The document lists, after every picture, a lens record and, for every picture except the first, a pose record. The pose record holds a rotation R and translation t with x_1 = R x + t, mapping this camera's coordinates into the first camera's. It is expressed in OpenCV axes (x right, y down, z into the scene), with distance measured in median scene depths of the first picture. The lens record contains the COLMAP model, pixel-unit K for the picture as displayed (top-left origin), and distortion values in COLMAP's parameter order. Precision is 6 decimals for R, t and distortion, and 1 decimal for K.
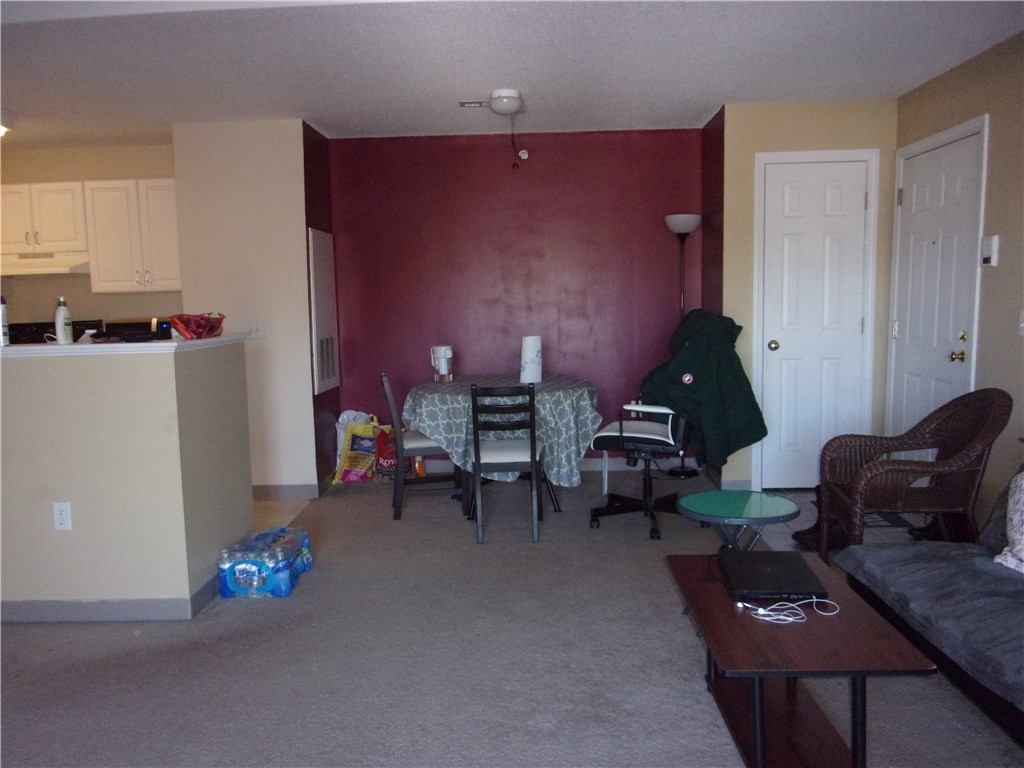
lens RADIAL K [[858.7, 0, 505.6], [0, 858.7, 389.3], [0, 0, 1]] dist [0.009653, -0.023906]
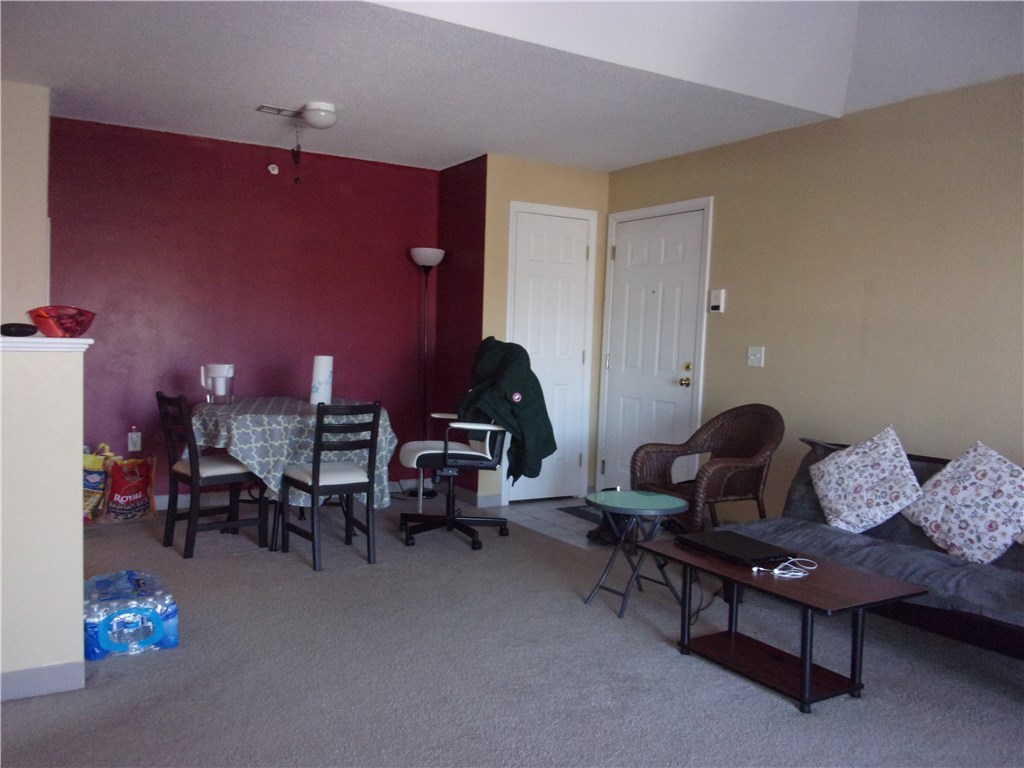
lens RADIAL K [[855.8, 0, 511.8], [0, 855.8, 389.0], [0, 0, 1]] dist [0.071124, -0.216319]
pose [[0.836036, 0.013282, 0.548514, -0.349544], [0.012430, 0.998992, -0.043136, 0.021073], [-0.548534, 0.042882, 0.835028, 0.076872]]
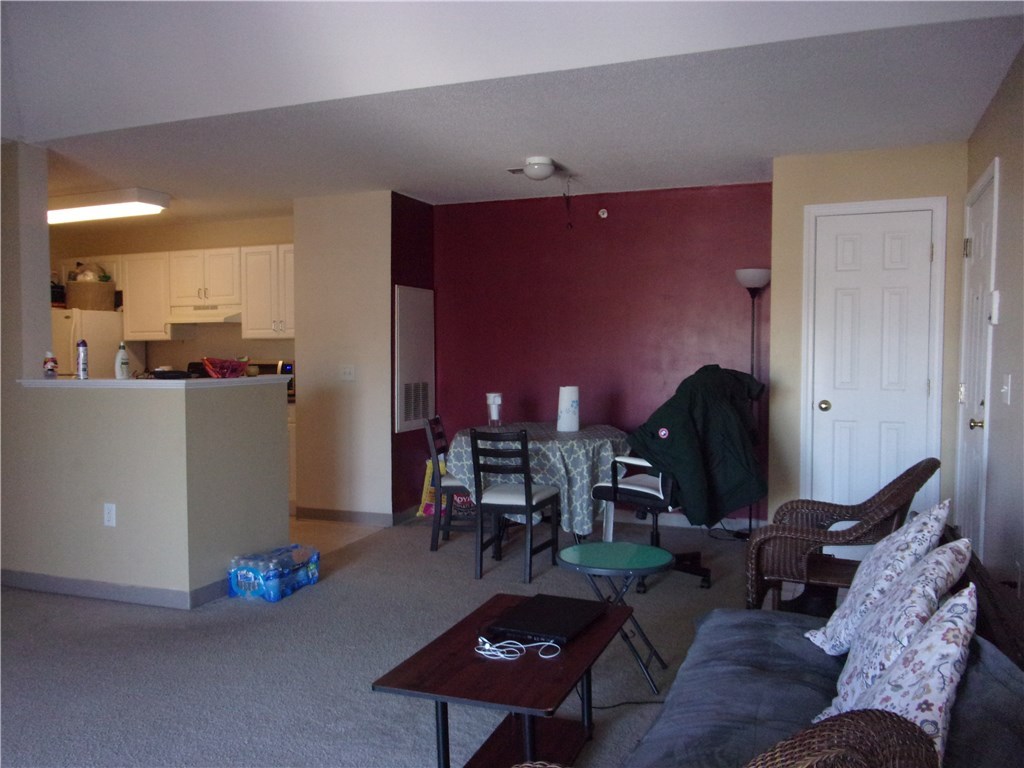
lens RADIAL K [[858.7, 0, 505.6], [0, 858.7, 389.3], [0, 0, 1]] dist [0.009653, -0.023906]
pose [[0.943884, 0.035112, -0.328407, 0.323113], [-0.054049, 0.997349, -0.048711, -0.004281], [0.325826, 0.063727, 0.943280, -0.008134]]
